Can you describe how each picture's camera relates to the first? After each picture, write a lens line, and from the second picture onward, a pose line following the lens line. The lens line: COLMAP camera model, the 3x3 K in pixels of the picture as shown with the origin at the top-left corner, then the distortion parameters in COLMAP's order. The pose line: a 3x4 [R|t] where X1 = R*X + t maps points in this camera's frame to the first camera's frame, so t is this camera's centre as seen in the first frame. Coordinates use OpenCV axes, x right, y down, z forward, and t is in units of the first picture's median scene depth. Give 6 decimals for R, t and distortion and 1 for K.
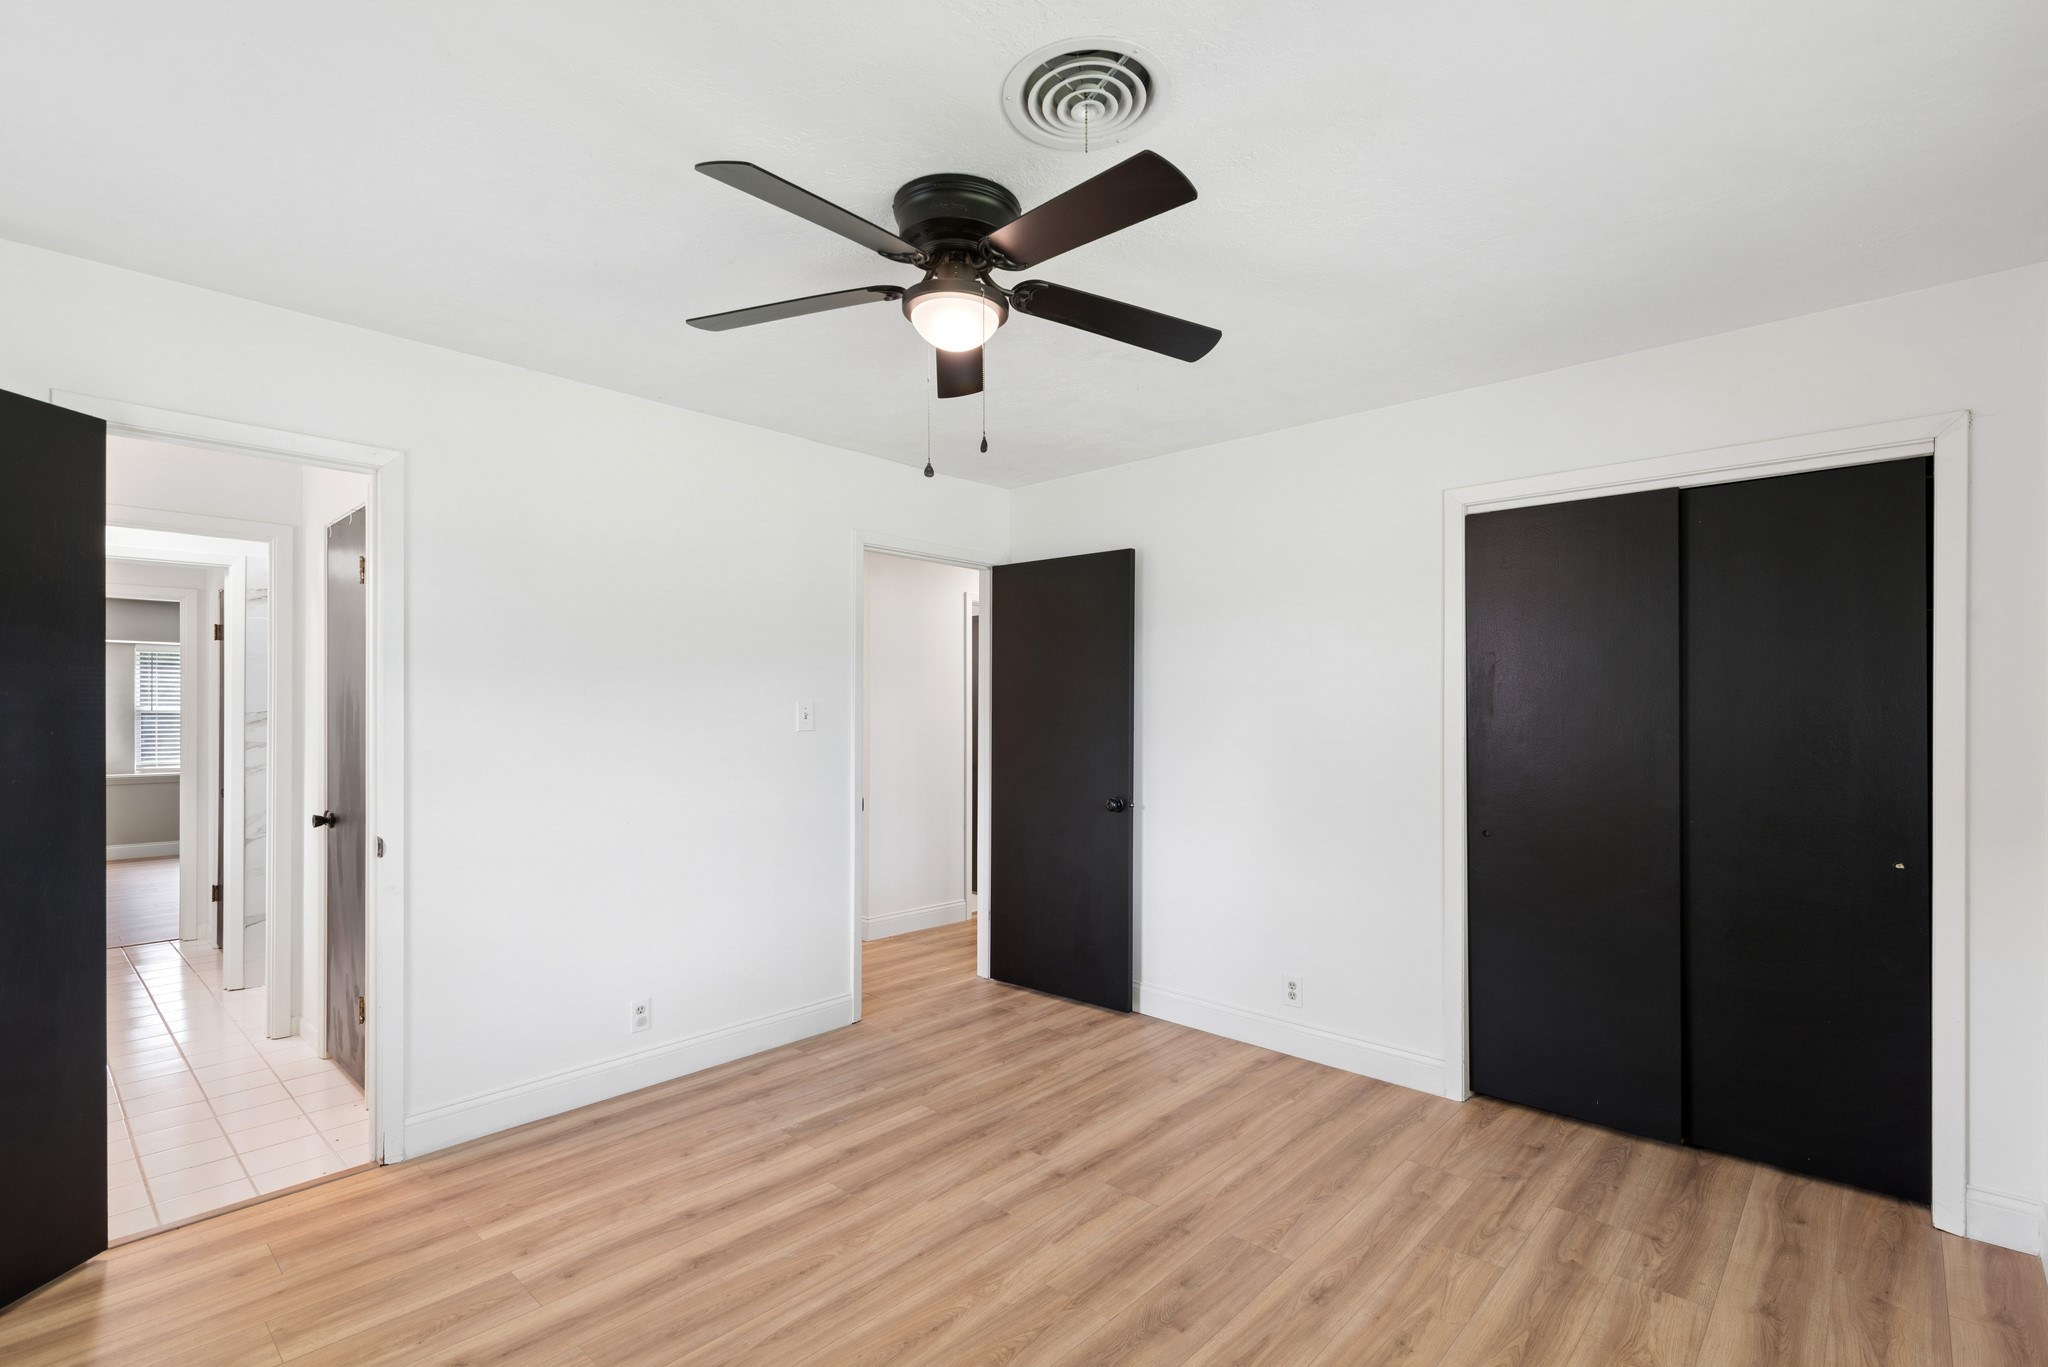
lens RADIAL K [[949.0, 0, 1029.3], [0, 949.0, 720.3], [0, 0, 1]] dist [0.003282, 0.000817]
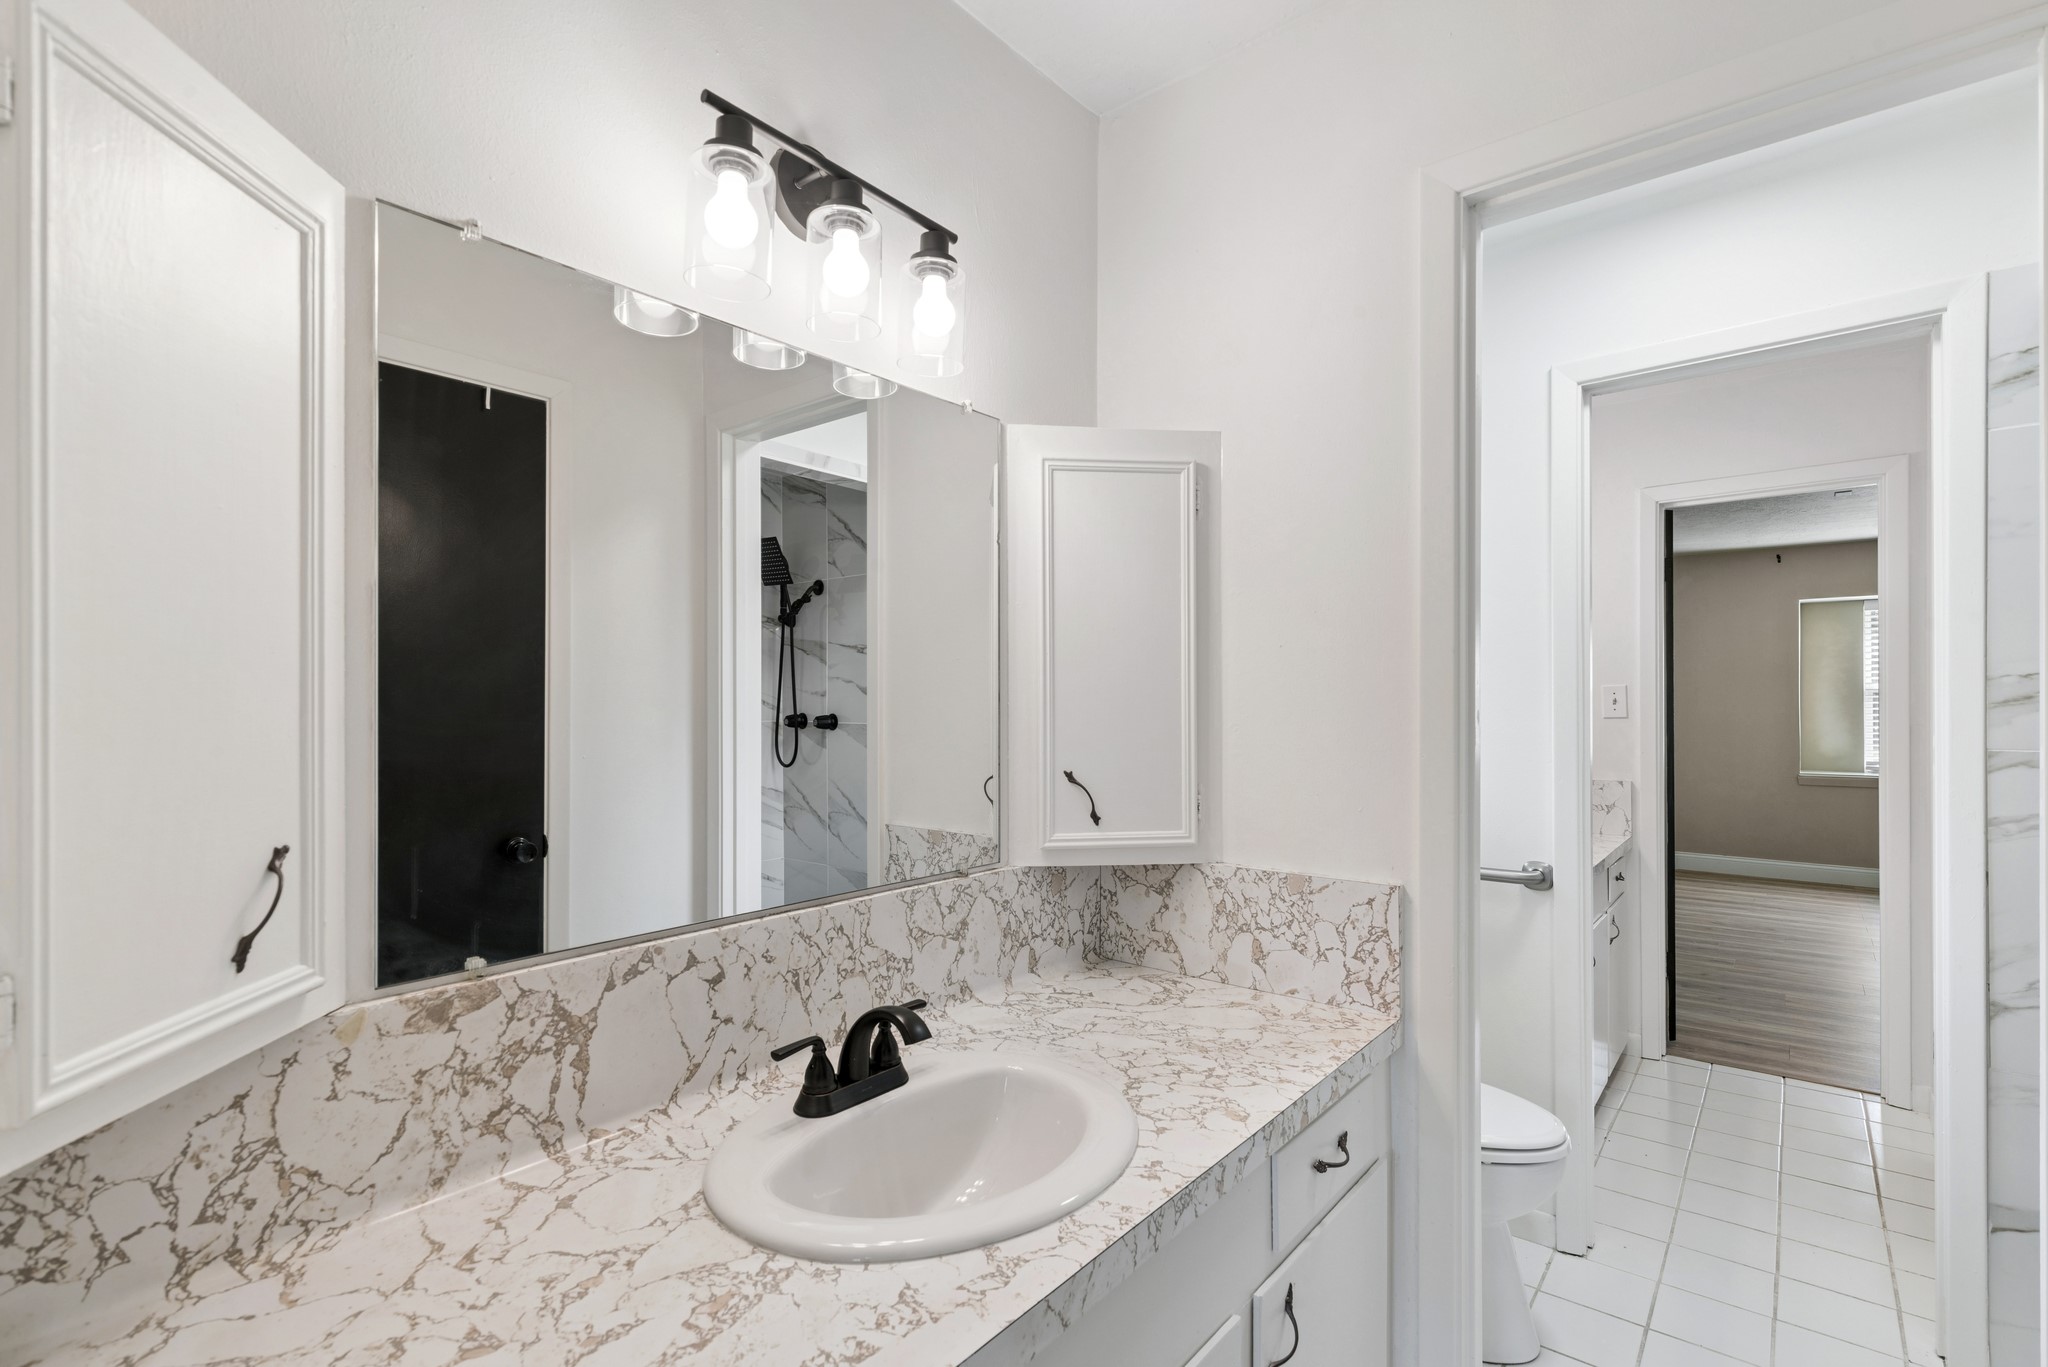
lens RADIAL K [[946.1, 0, 1019.5], [0, 946.1, 697.6], [0, 0, 1]] dist [0.004247, -0.000317]
pose [[0.051997, -0.005772, -0.998631, -0.751672], [-0.001245, 0.999982, -0.005844, 0.005682], [0.998646, 0.001547, 0.051989, 0.962298]]
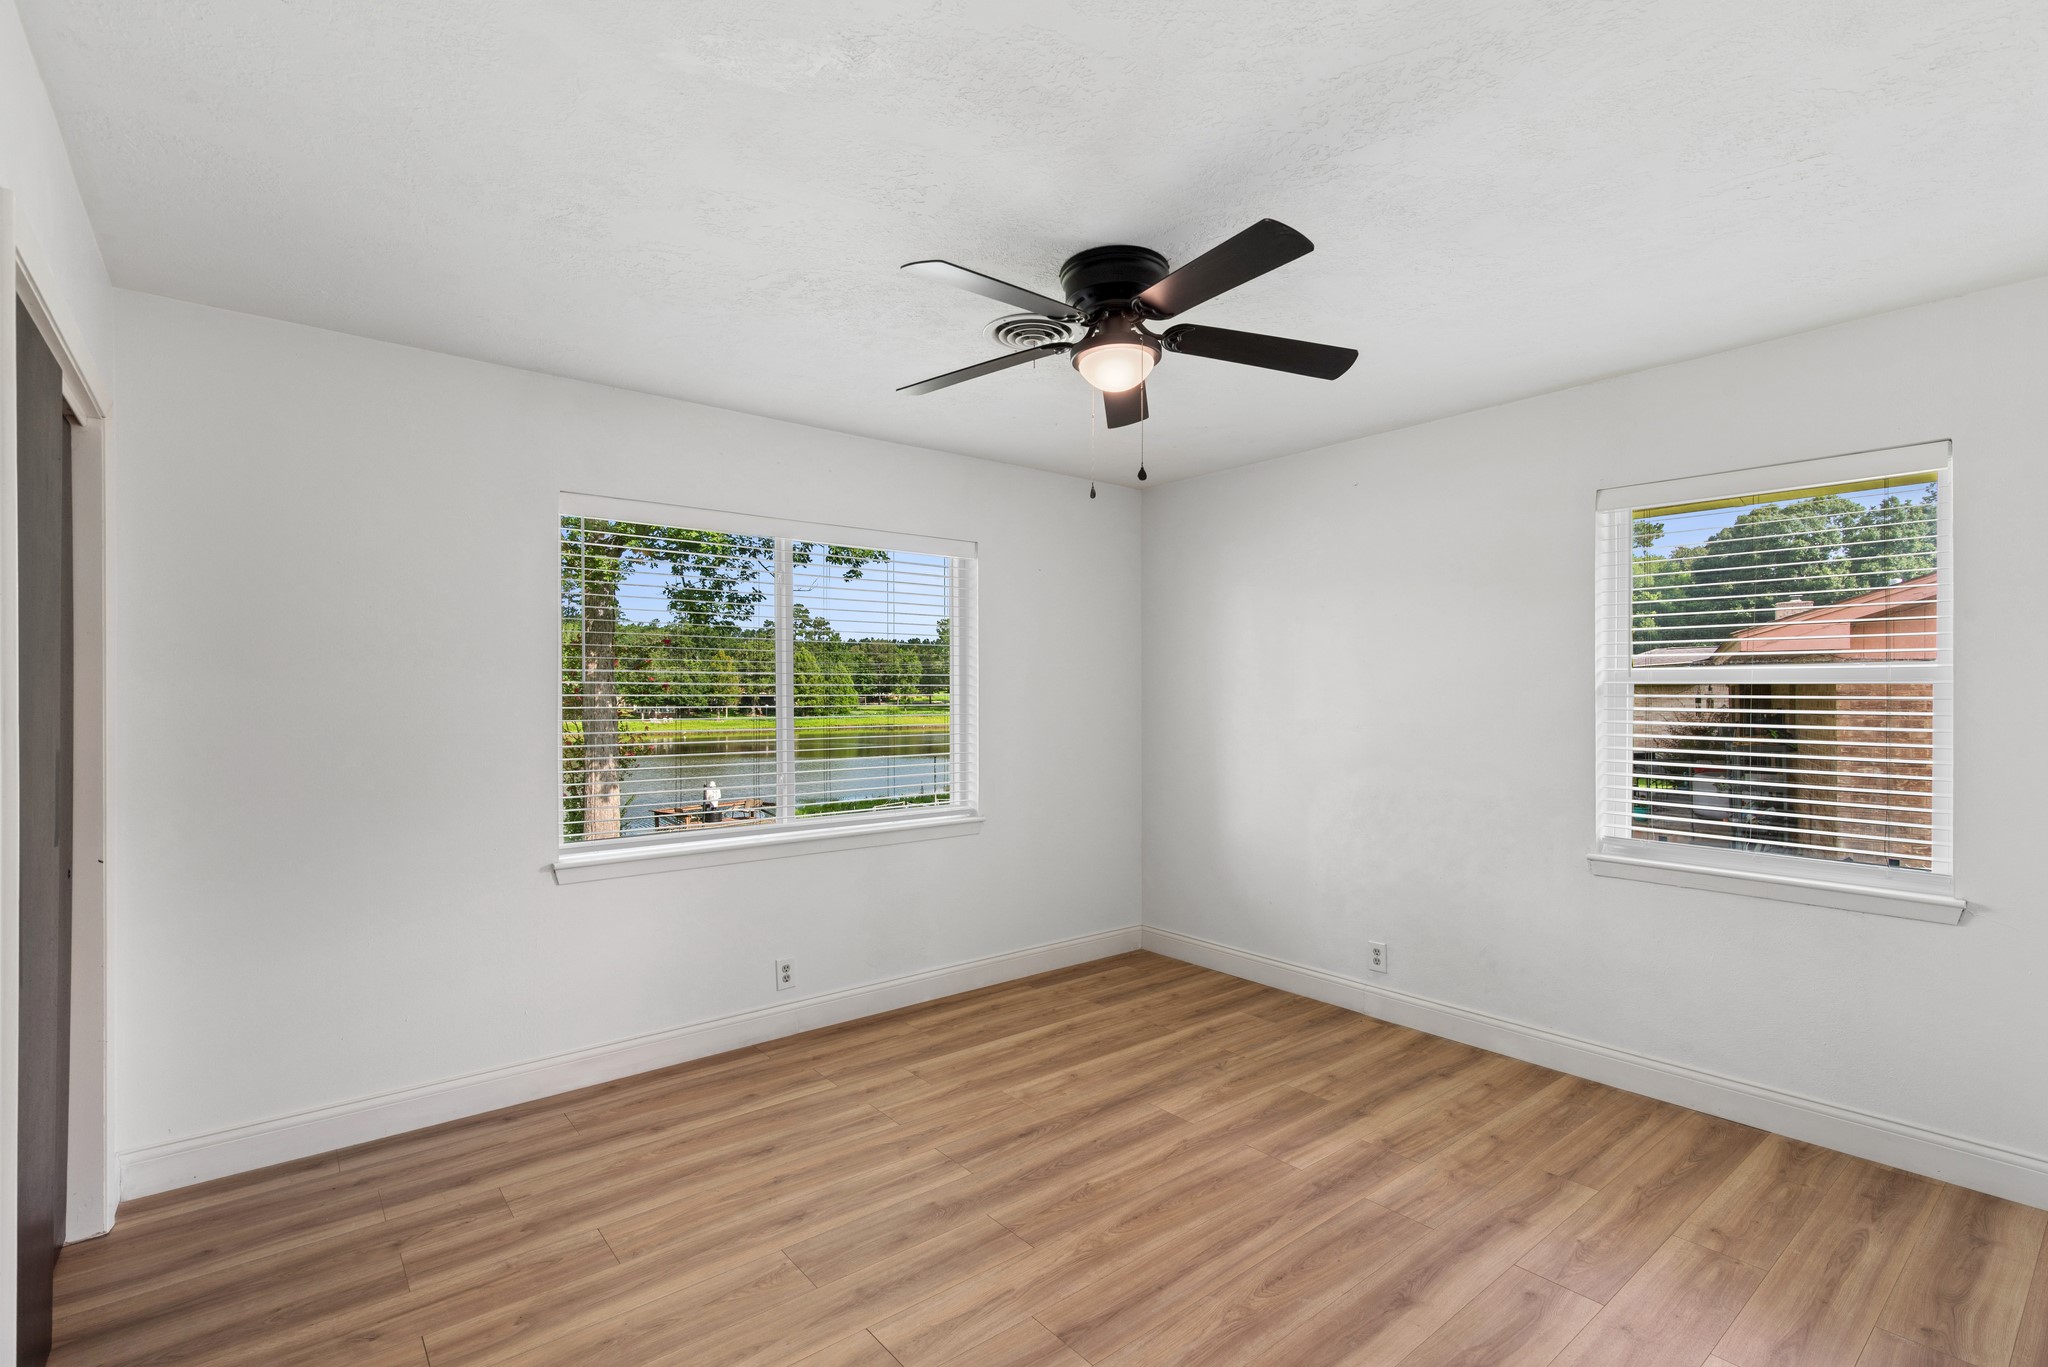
lens RADIAL K [[940.4, 0, 1026.0], [0, 940.4, 690.8], [0, 0, 1]] dist [0.000442, -0.000245]
pose [[-0.989325, 0.000633, 0.145721, -0.100319], [0.001053, 0.999996, 0.002807, -0.017718], [-0.145719, 0.002930, -0.989322, 1.613969]]
